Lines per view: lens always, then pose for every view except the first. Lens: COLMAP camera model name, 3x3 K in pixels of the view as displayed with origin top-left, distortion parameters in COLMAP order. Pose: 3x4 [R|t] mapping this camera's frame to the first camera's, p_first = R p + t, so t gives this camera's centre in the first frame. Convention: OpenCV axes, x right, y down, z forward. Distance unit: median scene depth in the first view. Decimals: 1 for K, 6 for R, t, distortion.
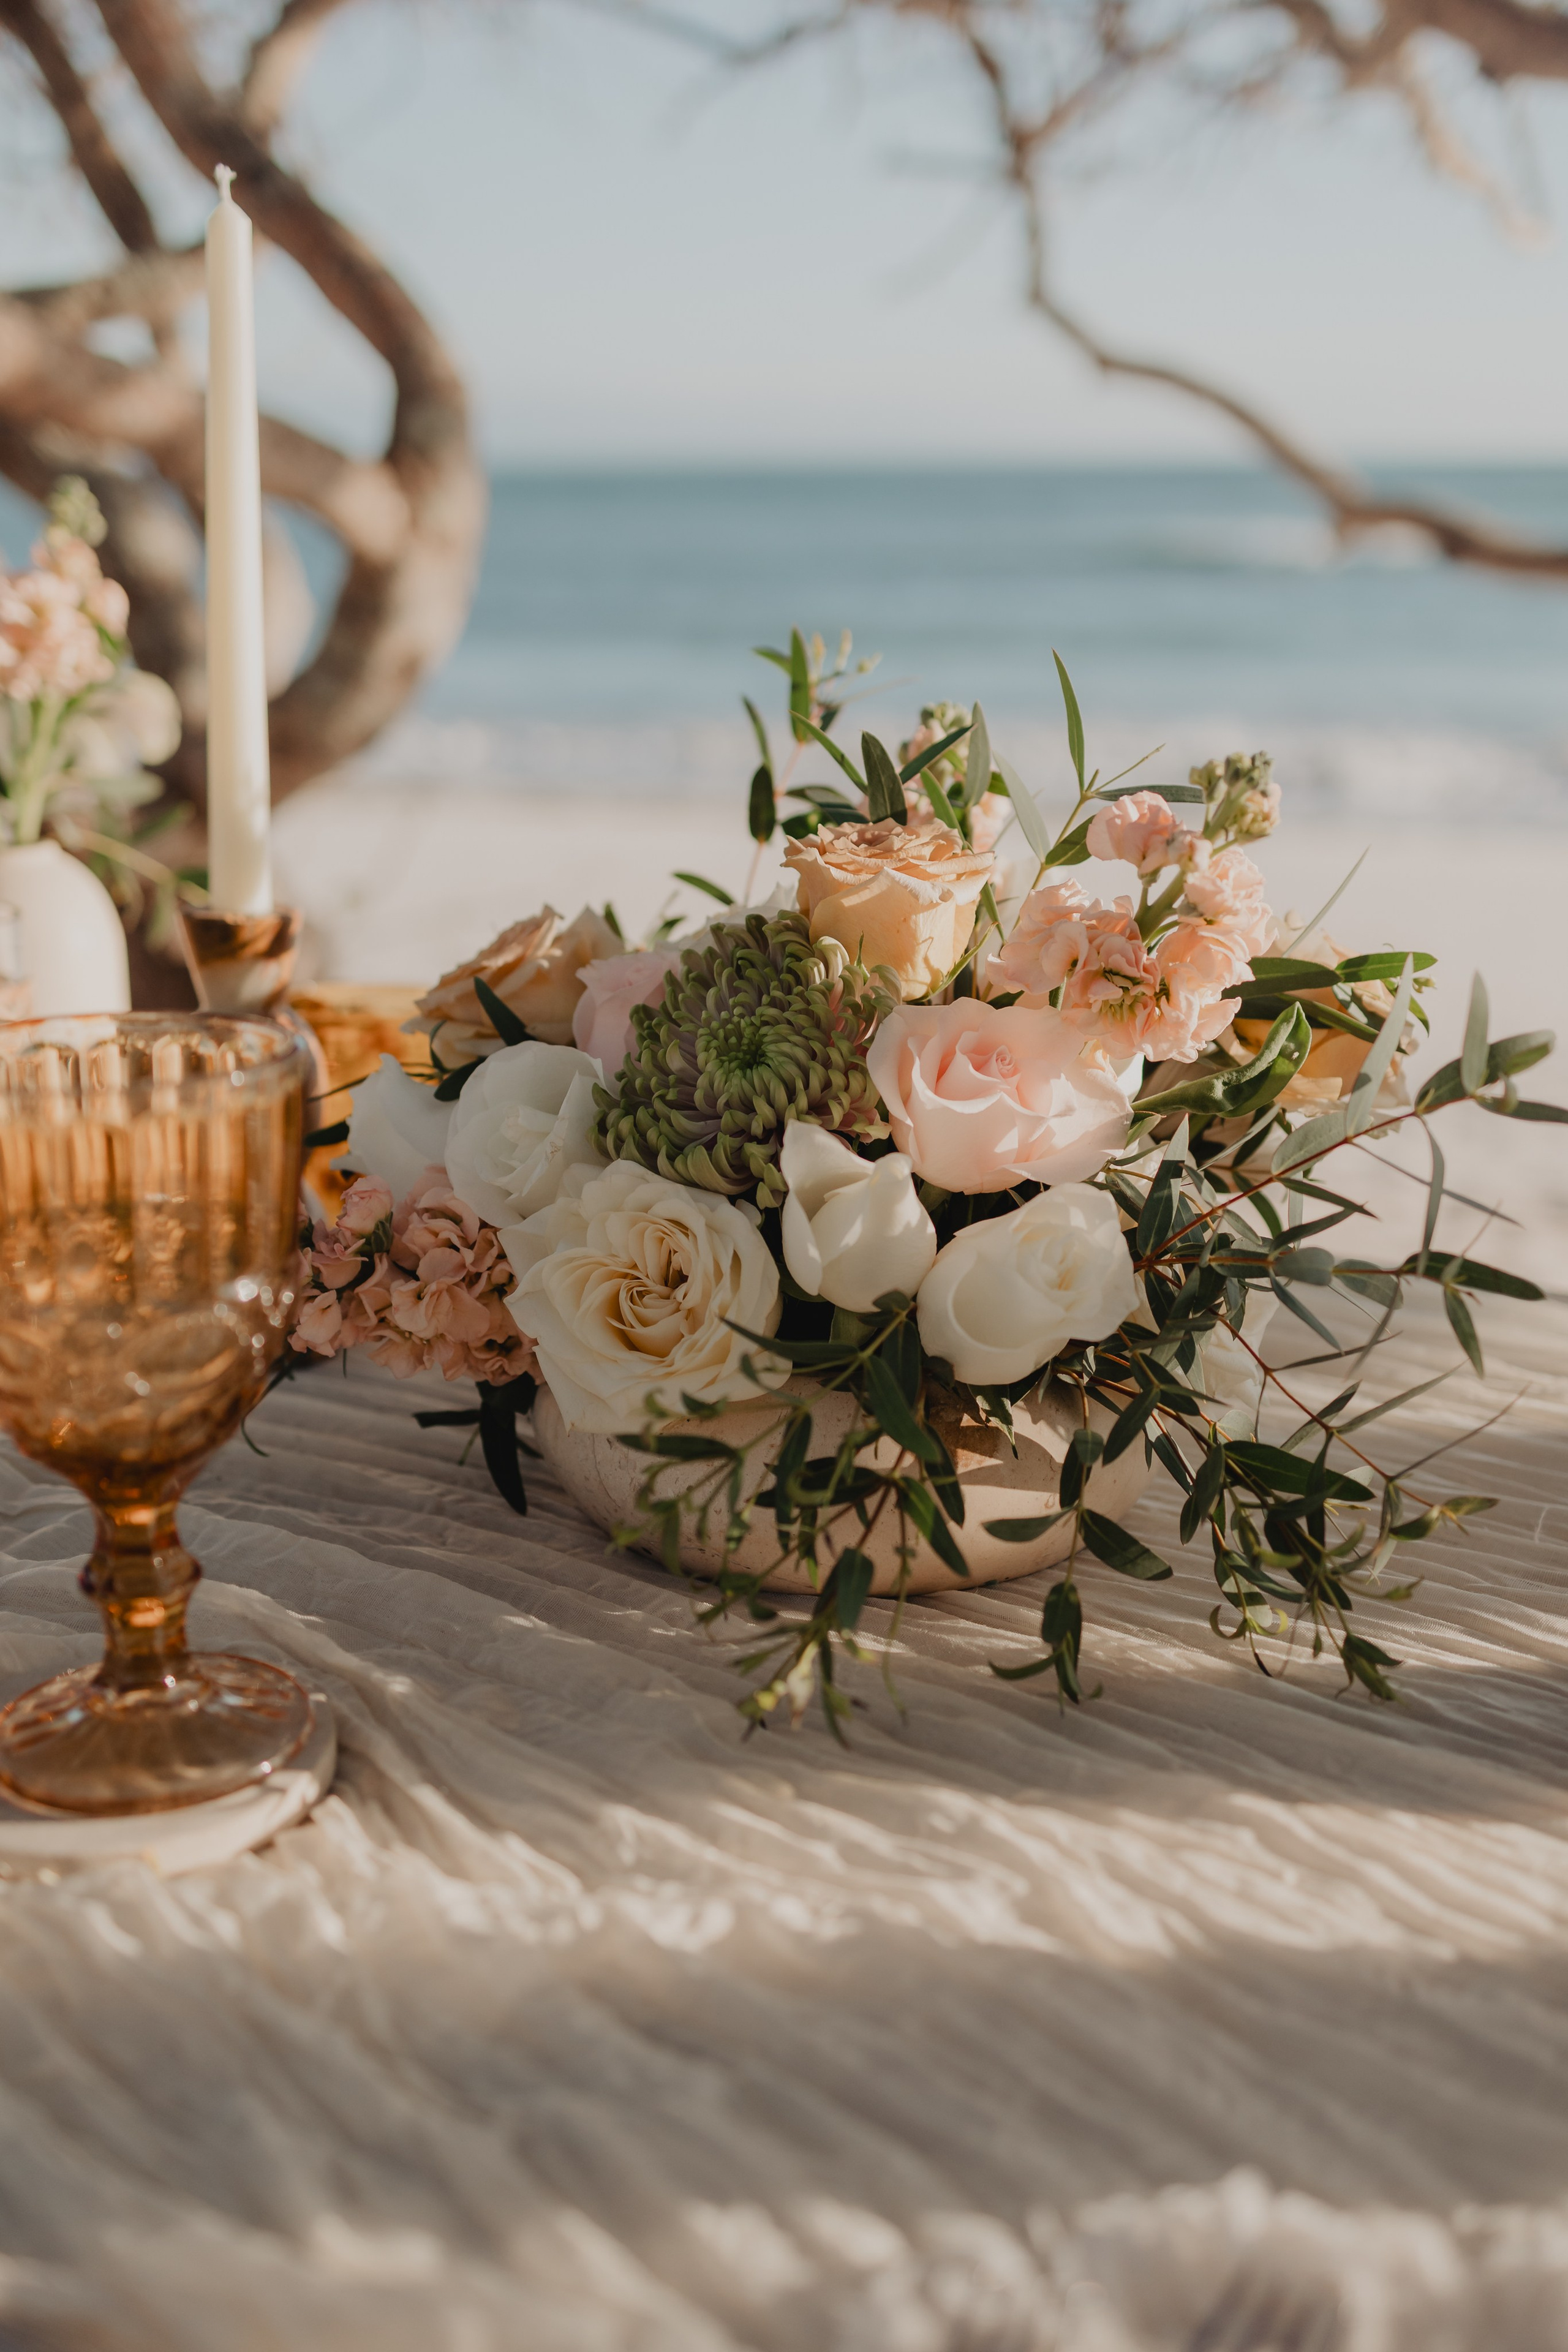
lens RADIAL K [[2617.2, 0, 797.8], [0, 2617.2, 1173.6], [0, 0, 1]] dist [0.000460, -0.033135]
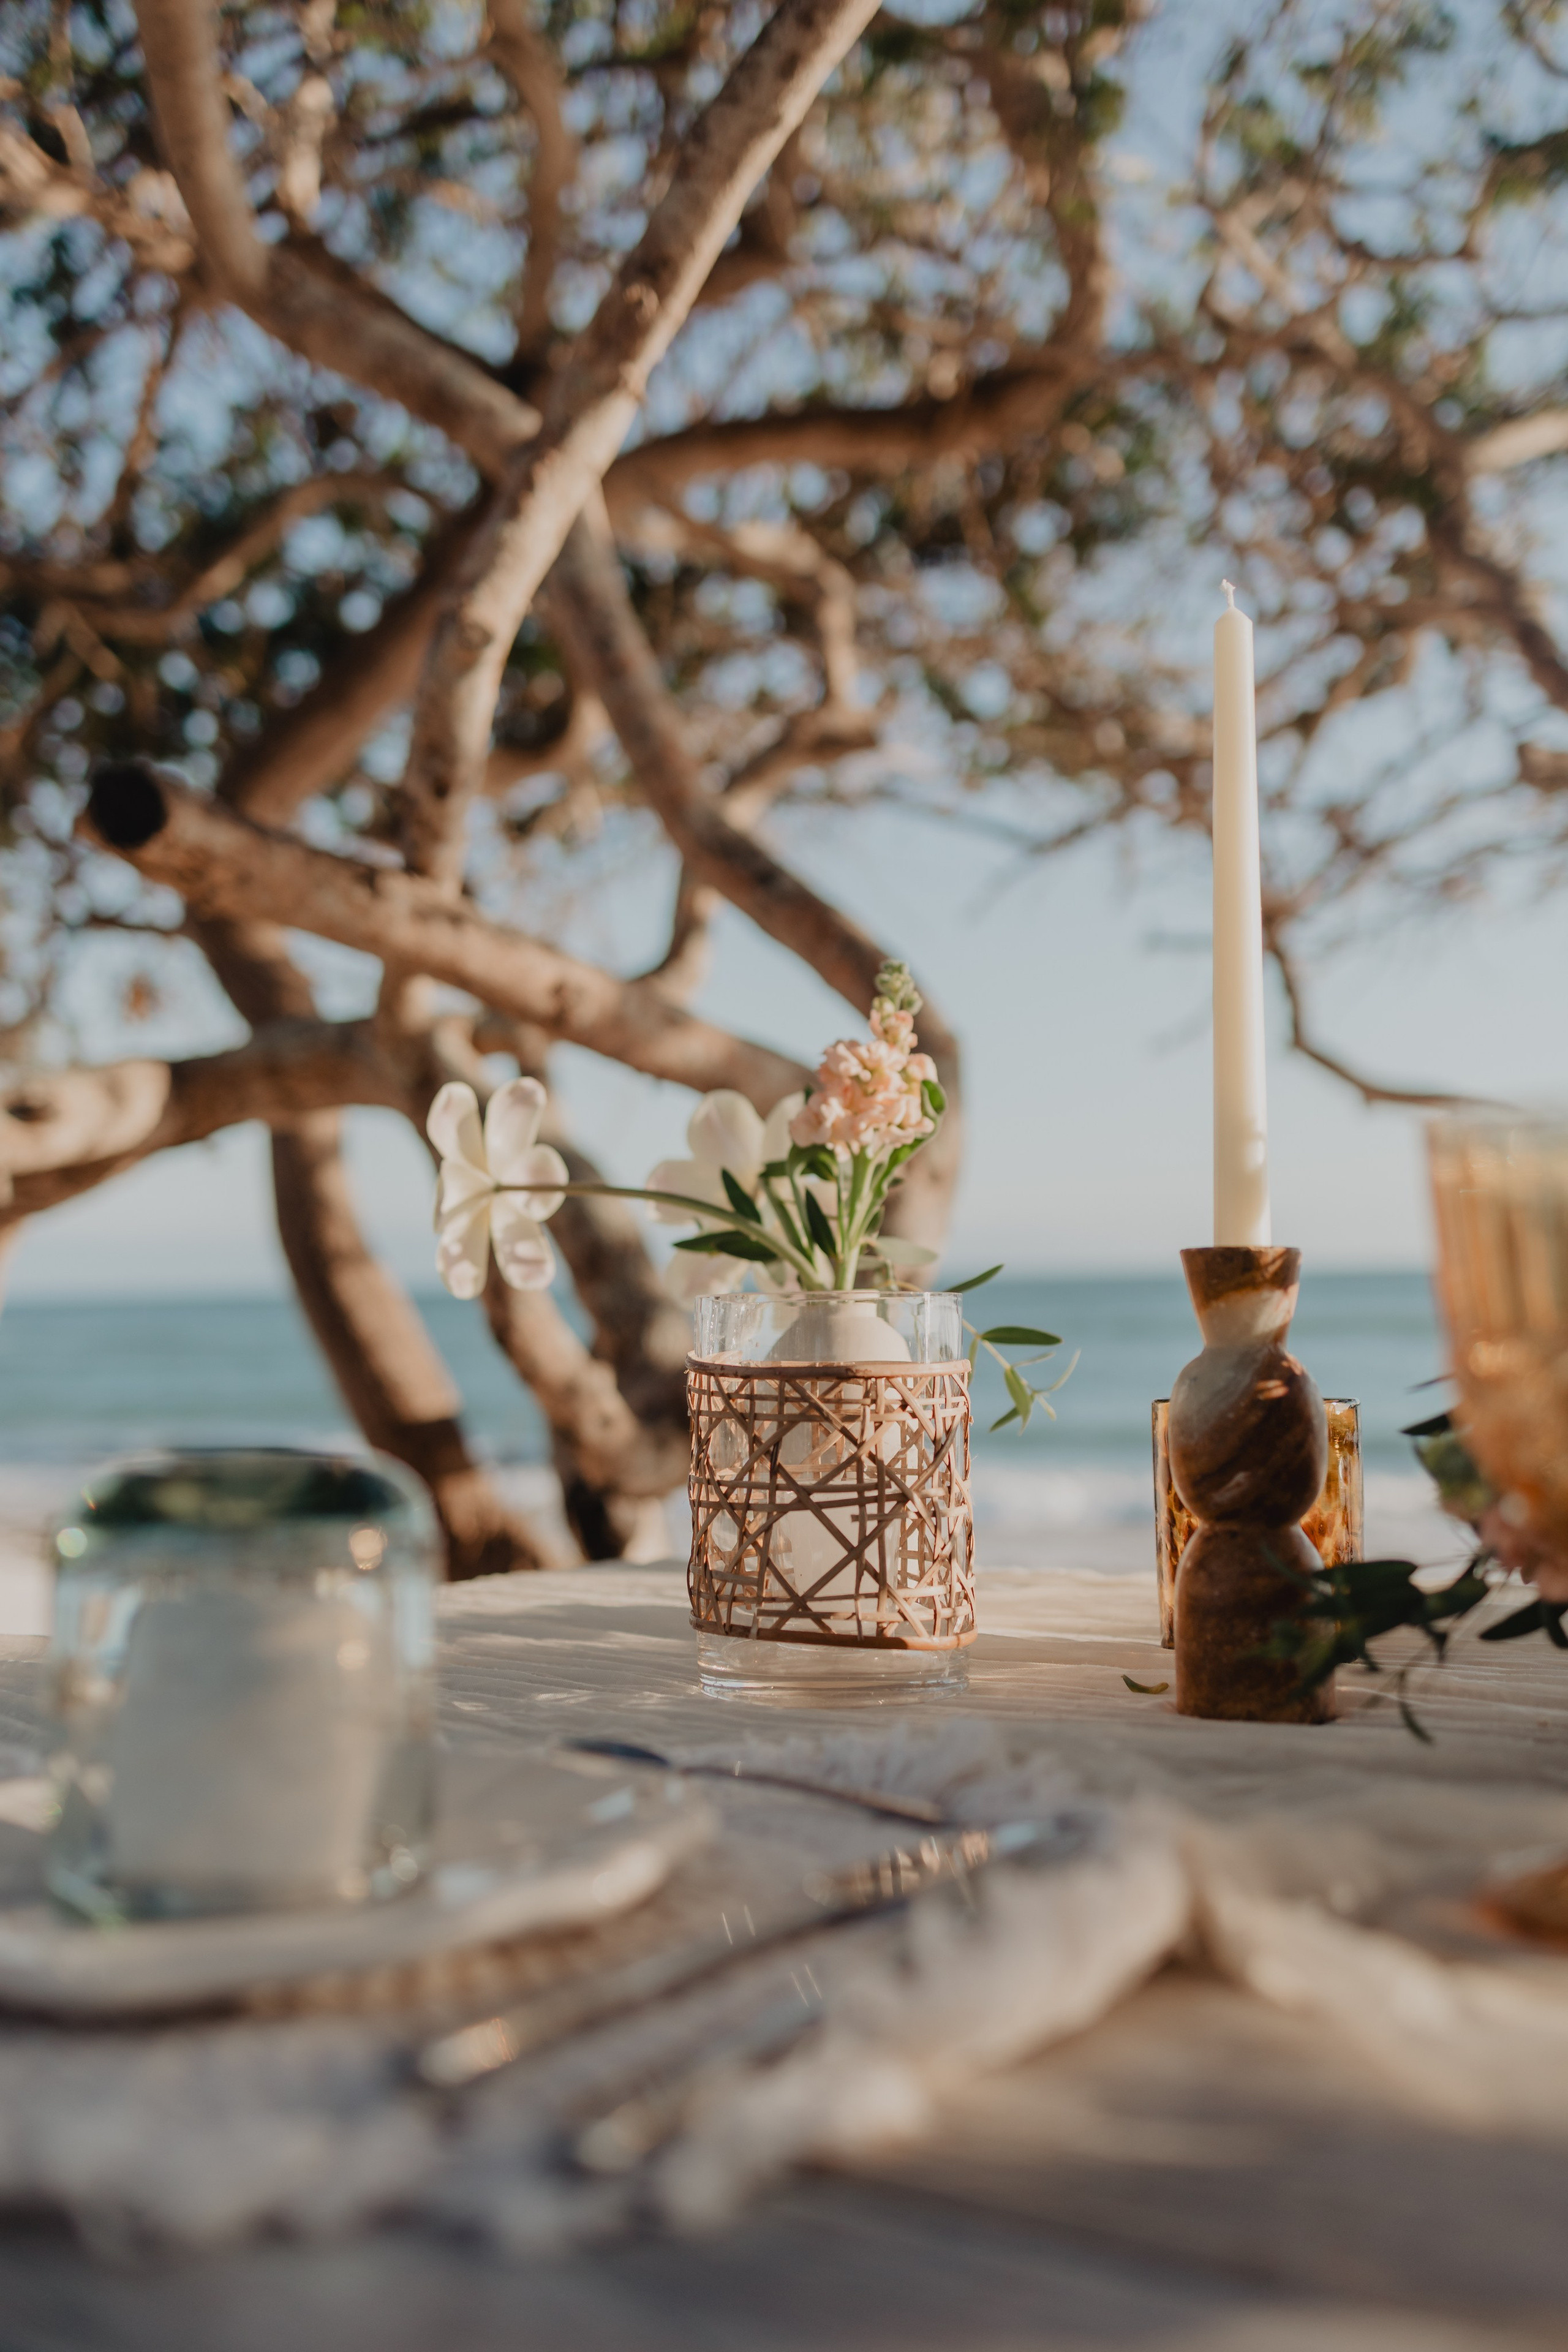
lens RADIAL K [[2396.8, 0, 772.4], [0, 2396.8, 1182.3], [0, 0, 1]] dist [0.010018, -0.001637]
pose [[0.997463, -0.023690, -0.067134, -0.424892], [0.002382, 0.953587, -0.301108, 0.195860], [0.071152, 0.300184, 0.951224, 0.125265]]
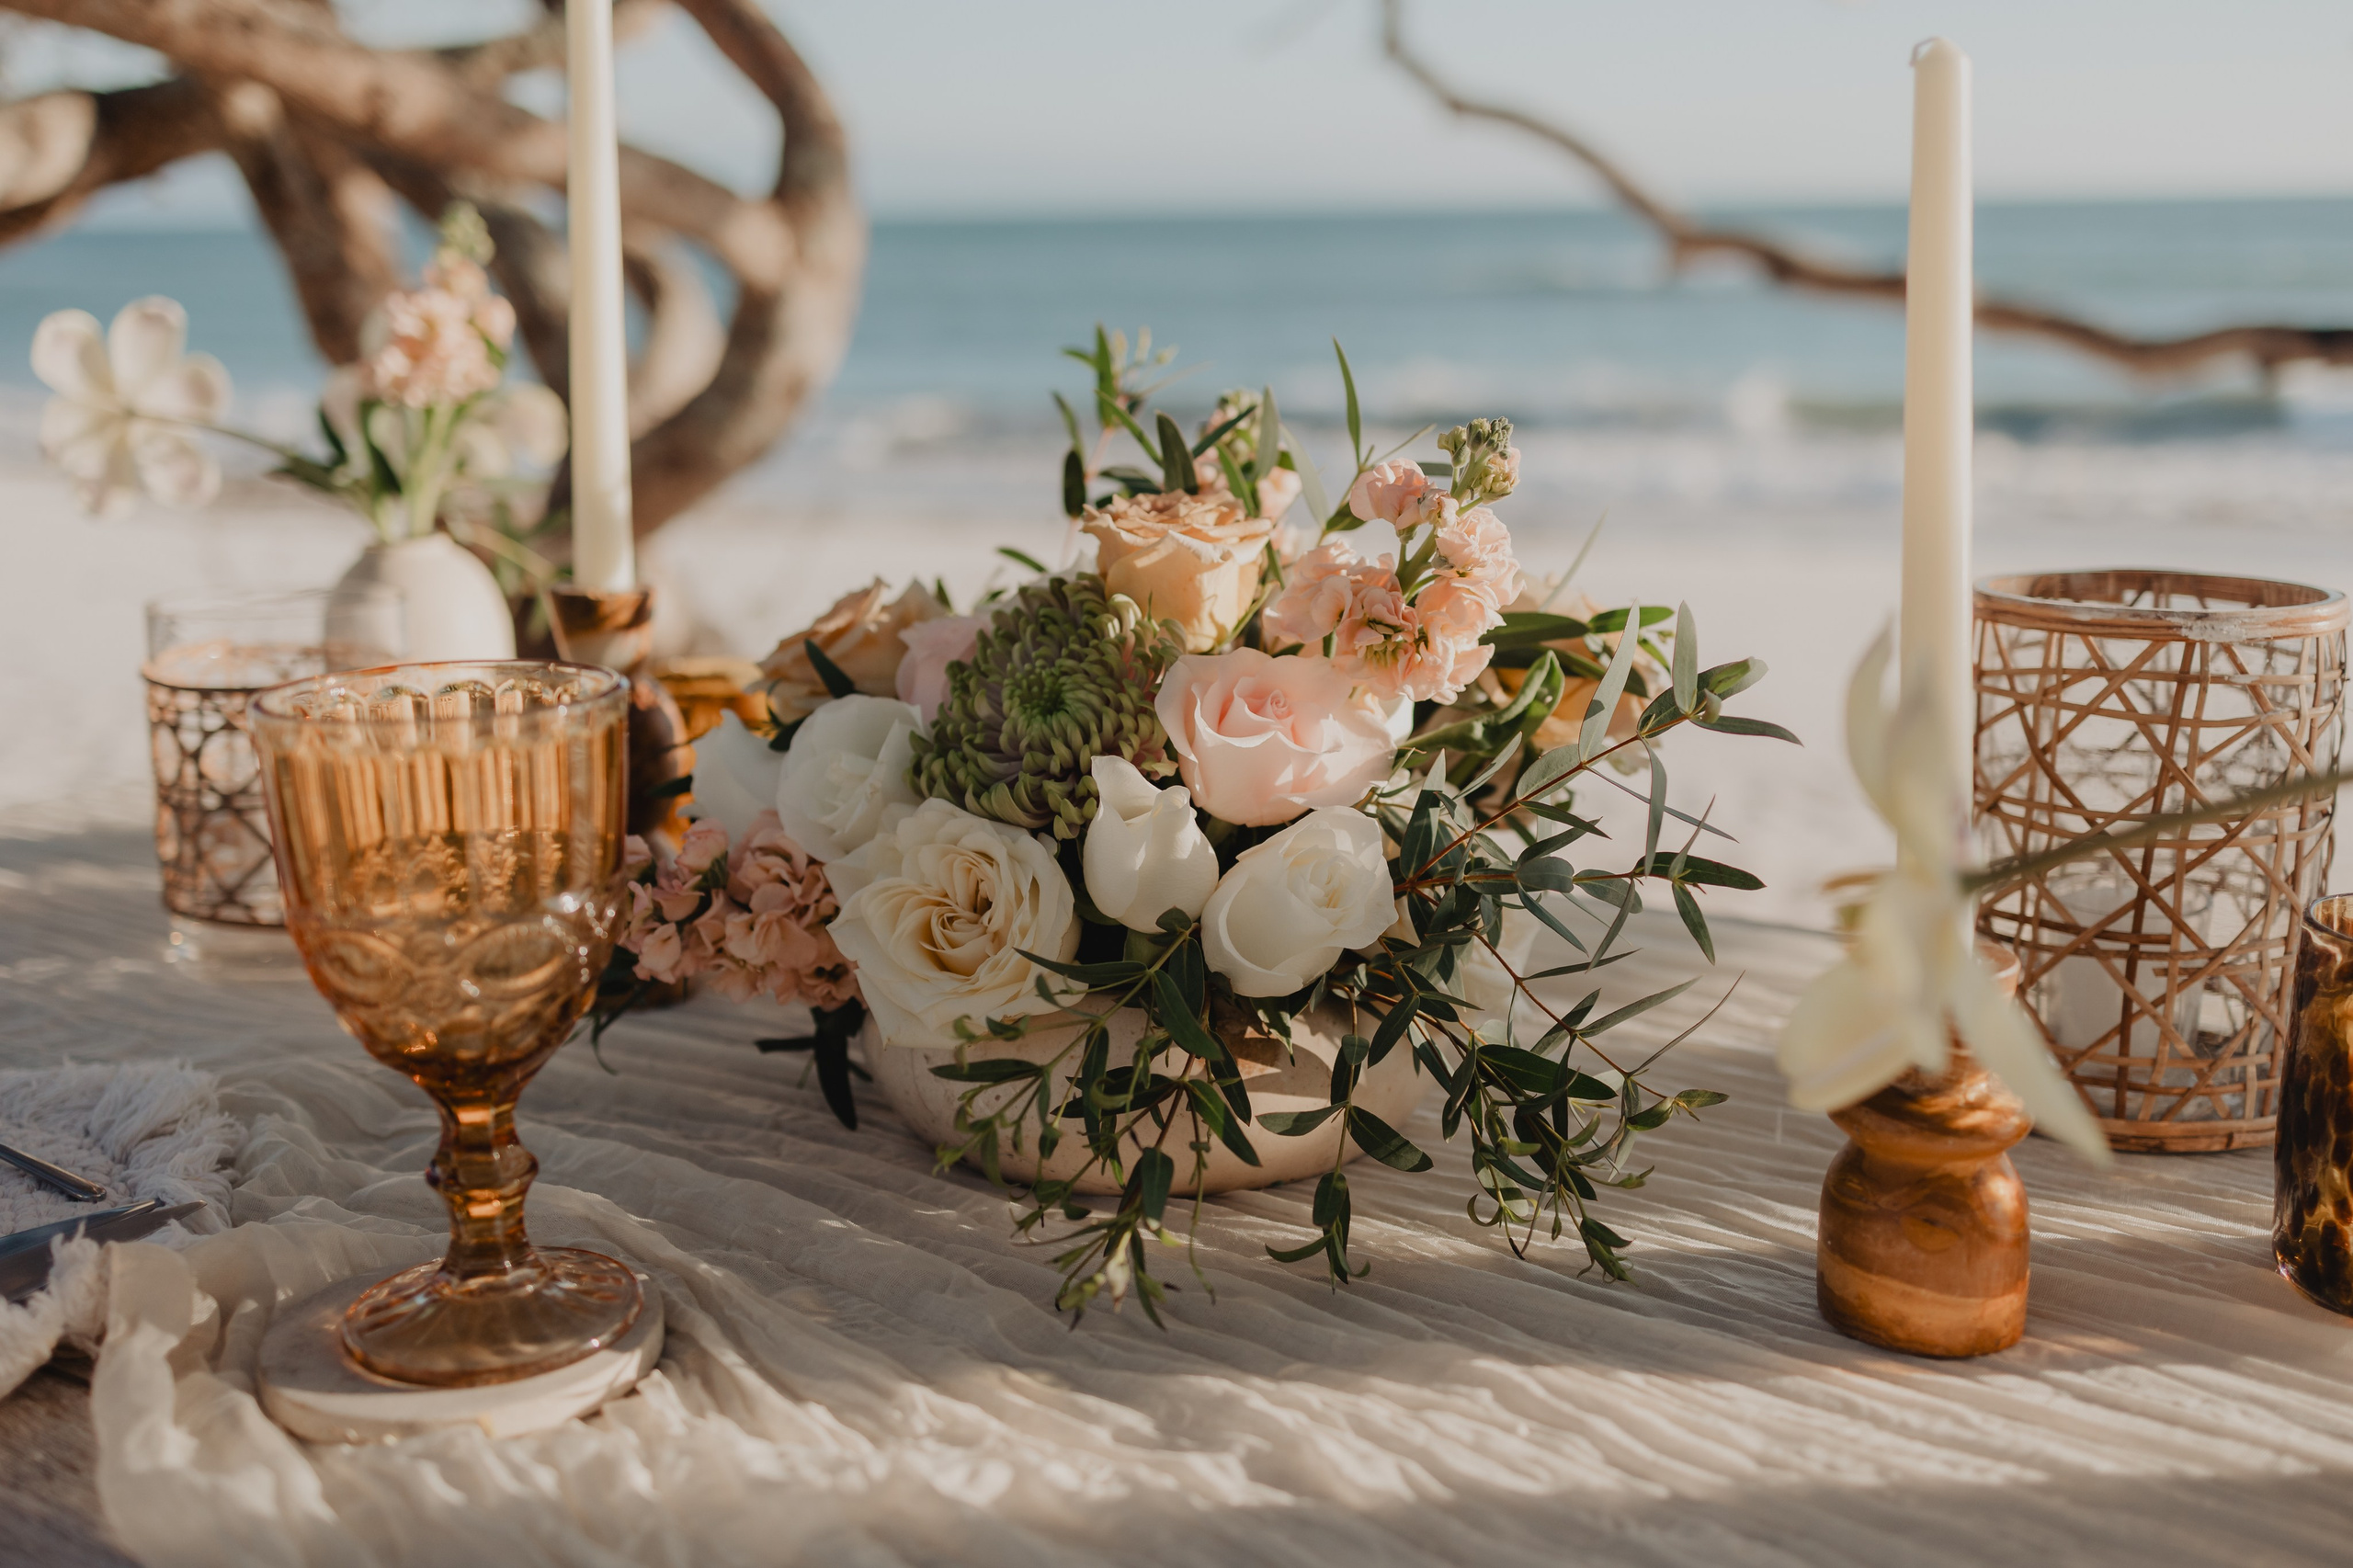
lens RADIAL K [[2469.0, 0, 1180.3], [0, 2469.0, 778.4], [0, 0, 1]] dist [0.011357, 0.017897]
pose [[0.999922, -0.010974, -0.005895, 0.042941], [0.010735, 0.999178, -0.039102, 0.028320], [0.006320, 0.039035, 0.999218, -0.035837]]
